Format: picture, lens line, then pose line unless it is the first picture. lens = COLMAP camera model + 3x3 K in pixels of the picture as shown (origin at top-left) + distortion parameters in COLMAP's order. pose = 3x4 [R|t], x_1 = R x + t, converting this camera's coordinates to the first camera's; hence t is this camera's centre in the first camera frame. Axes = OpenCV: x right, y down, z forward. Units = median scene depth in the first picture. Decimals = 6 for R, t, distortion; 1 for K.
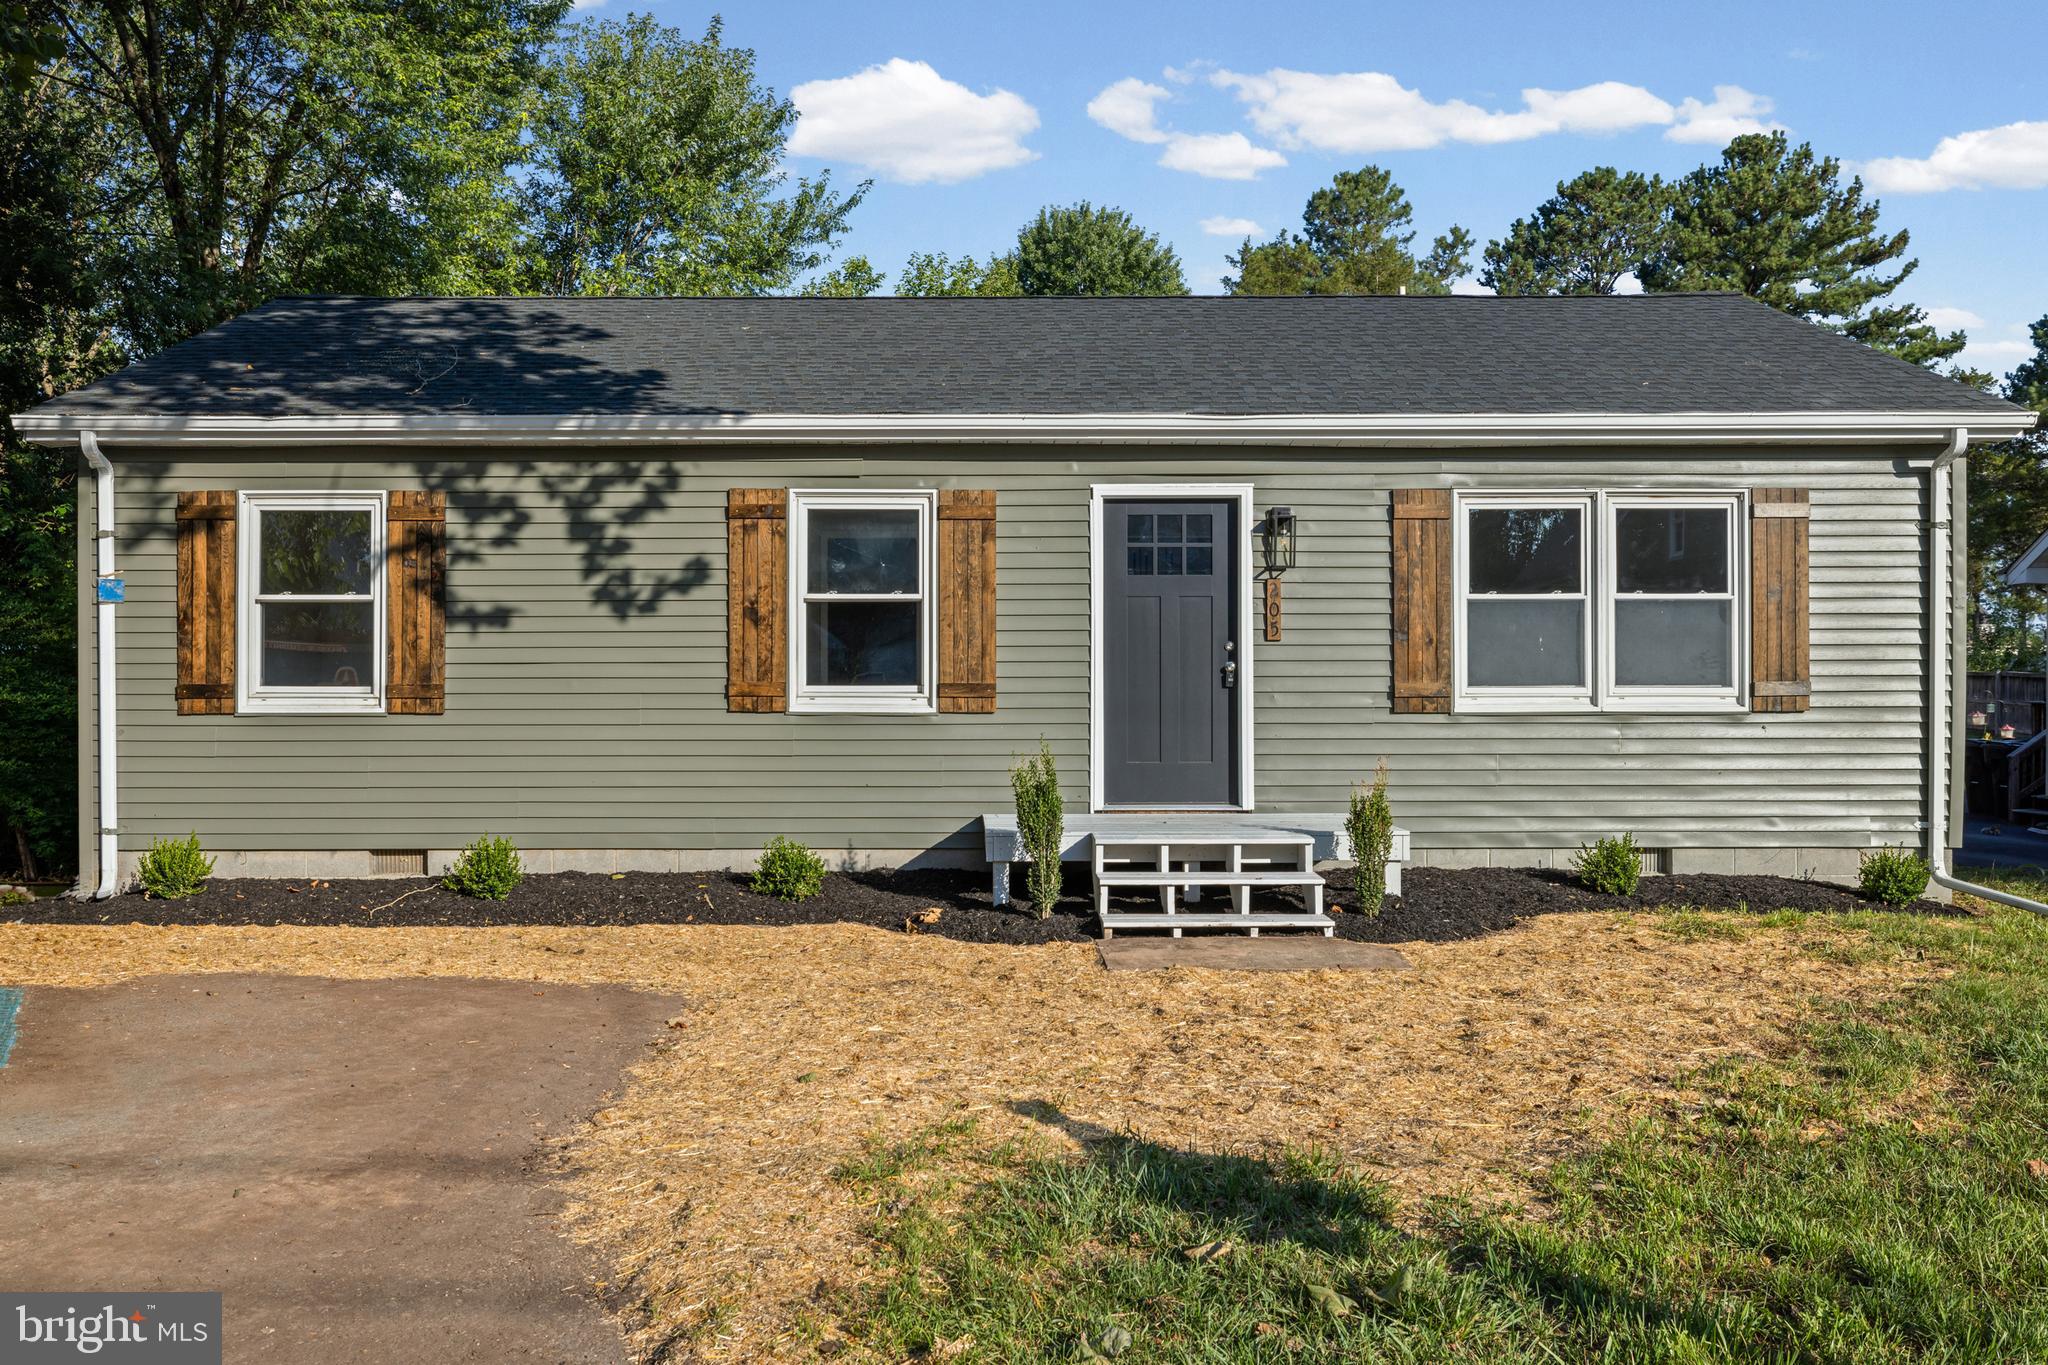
lens RADIAL K [[1656.7, 0, 1028.4], [0, 1656.7, 668.2], [0, 0, 1]] dist [0.029938, -0.023131]
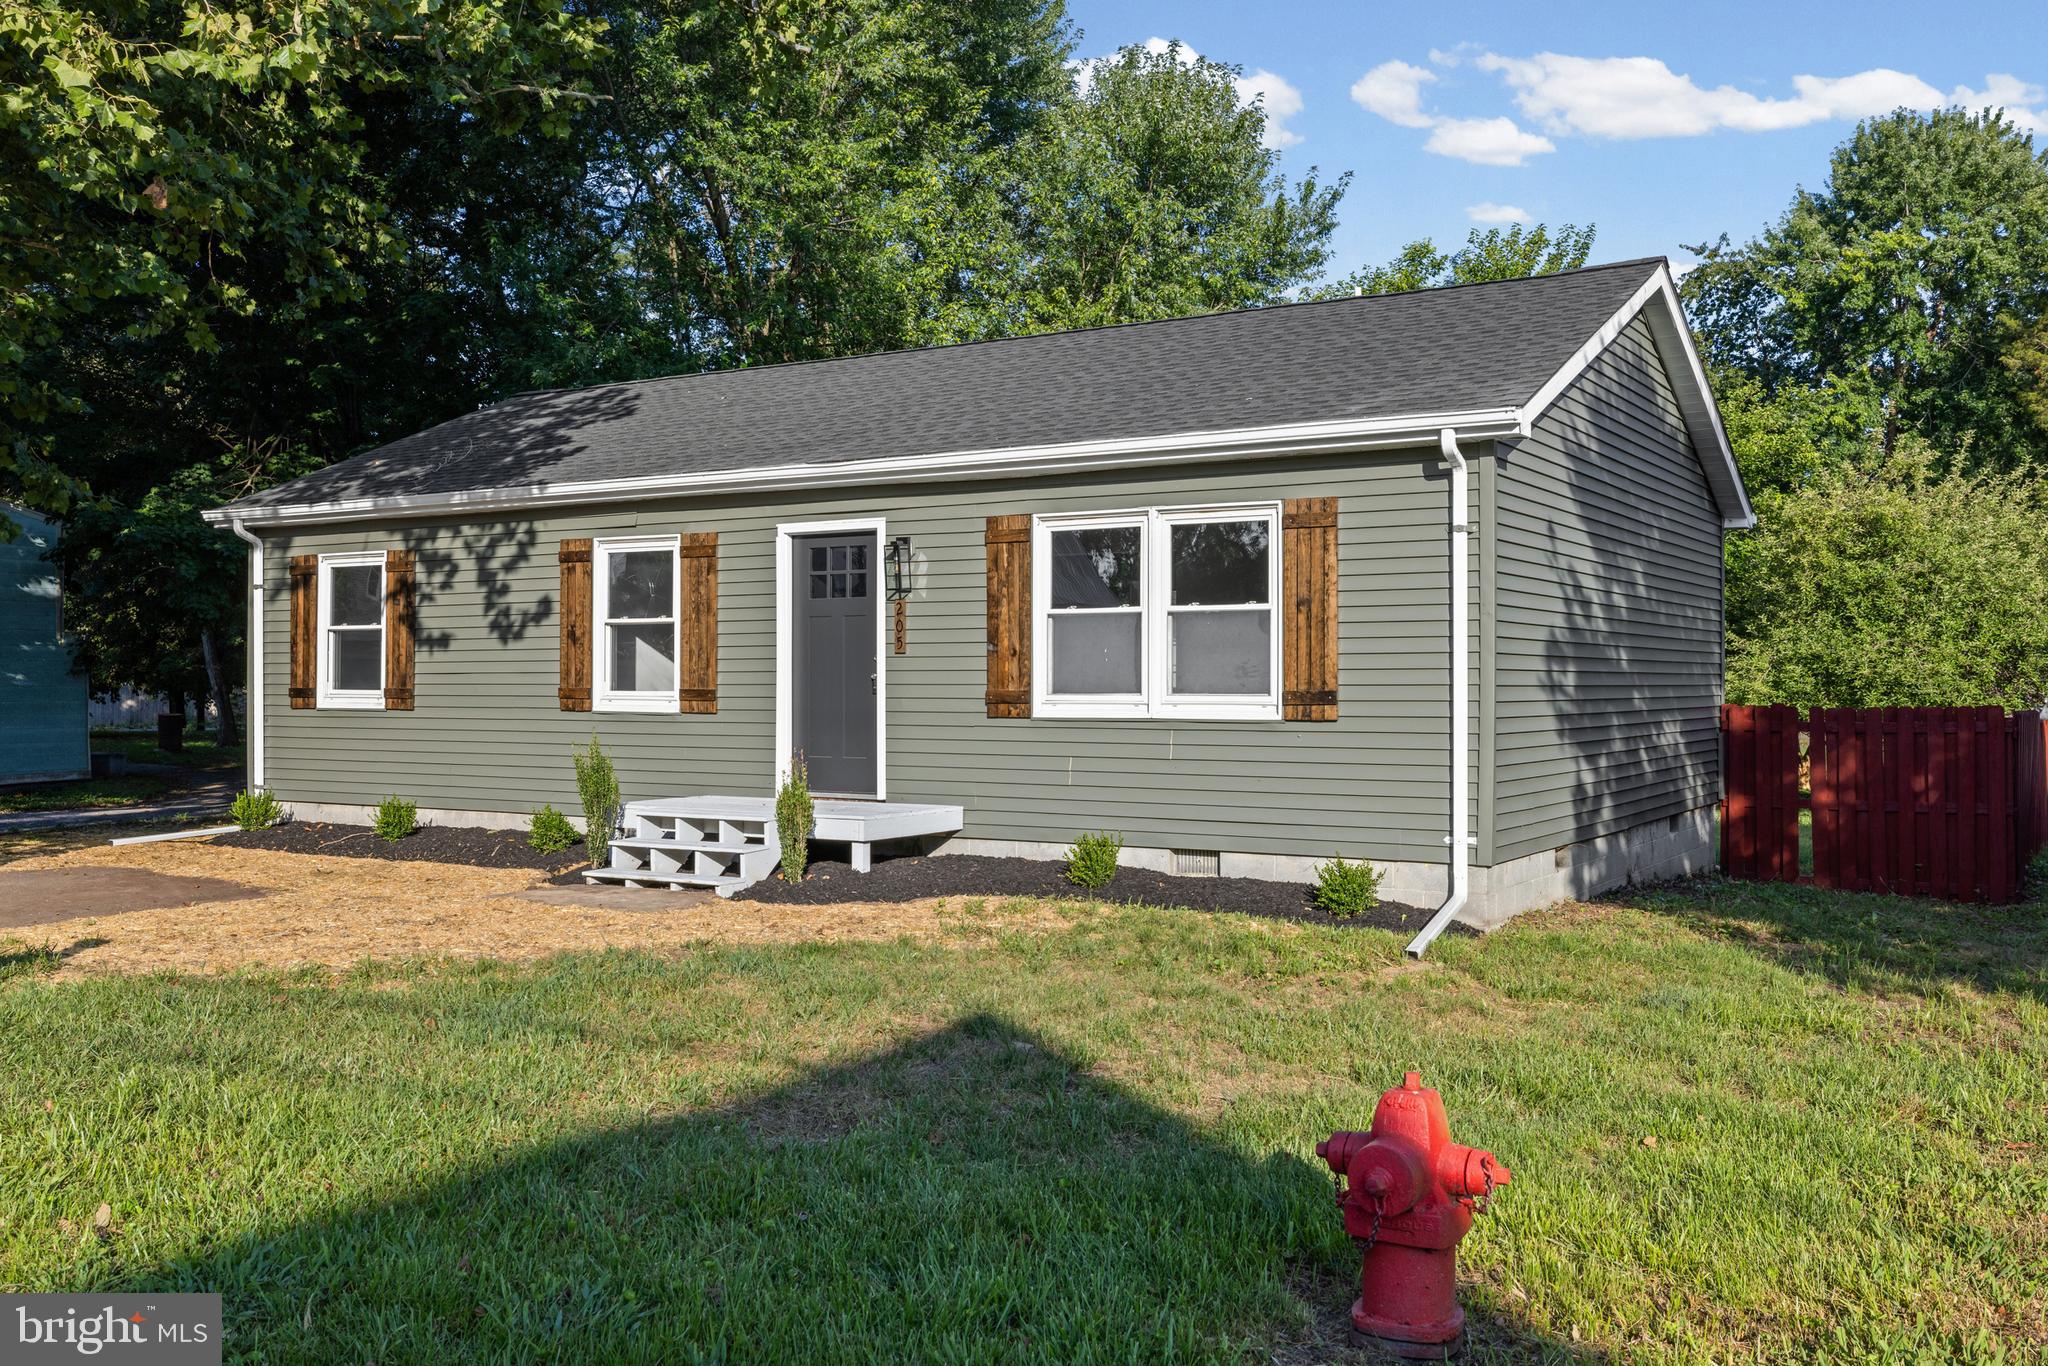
lens RADIAL K [[1781.4, 0, 1025.0], [0, 1781.4, 691.1], [0, 0, 1]] dist [0.055886, 0.026998]
pose [[0.848063, 0.003549, -0.529883, 0.878271], [0.001288, 0.999961, 0.008759, -0.001046], [0.529894, -0.008111, 0.848025, -0.005510]]
